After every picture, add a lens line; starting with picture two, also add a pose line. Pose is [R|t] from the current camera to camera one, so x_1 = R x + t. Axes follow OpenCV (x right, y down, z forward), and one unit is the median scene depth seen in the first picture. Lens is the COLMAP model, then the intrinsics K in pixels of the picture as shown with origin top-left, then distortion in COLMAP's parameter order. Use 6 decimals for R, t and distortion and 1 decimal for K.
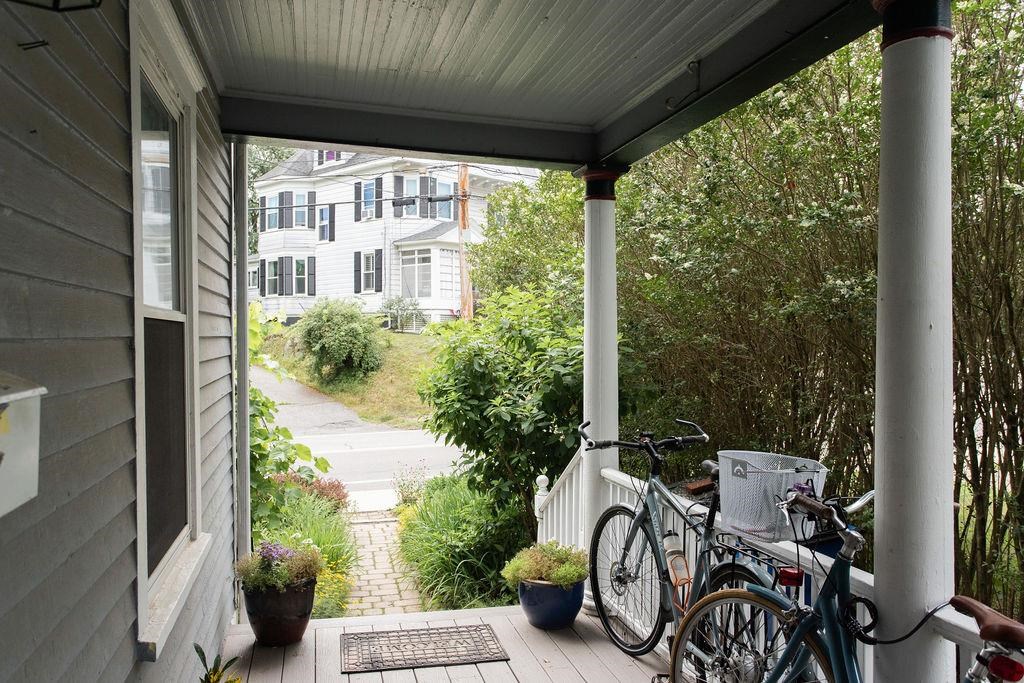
lens RADIAL K [[828.9, 0, 512.2], [0, 828.9, 342.4], [0, 0, 1]] dist [-0.001690, -0.000125]
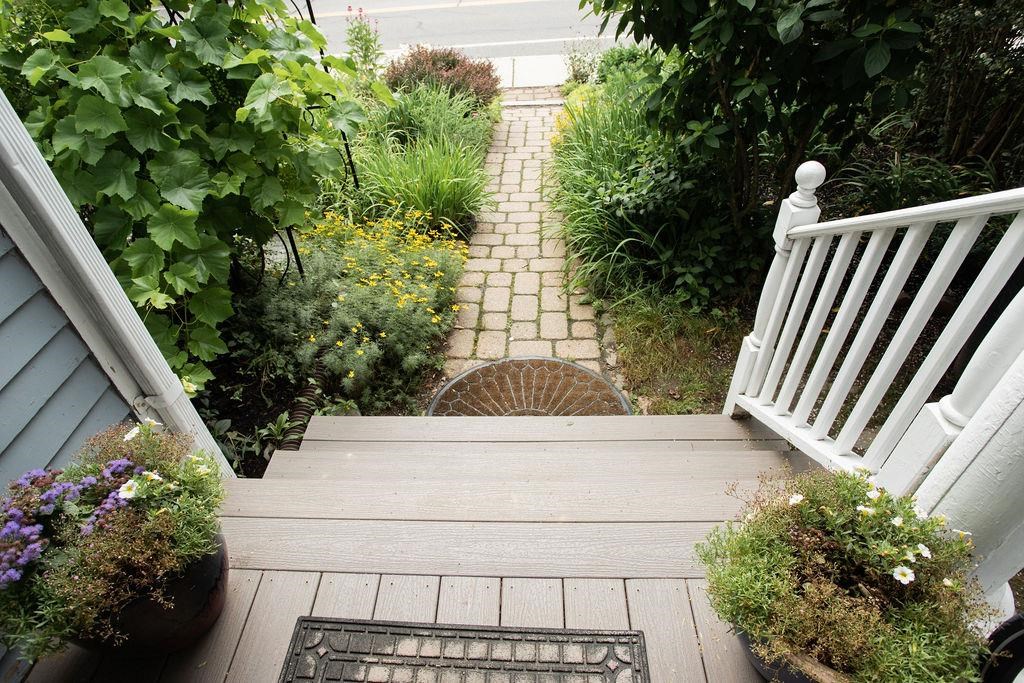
lens RADIAL K [[572.4, 0, 507.6], [0, 572.4, 341.4], [0, 0, 1]] dist [-0.032342, -0.000298]
pose [[0.962906, 0.149936, -0.224347, -0.032784], [0.029320, 0.768356, 0.639351, 0.029741], [0.268240, -0.622213, 0.735458, 0.559982]]
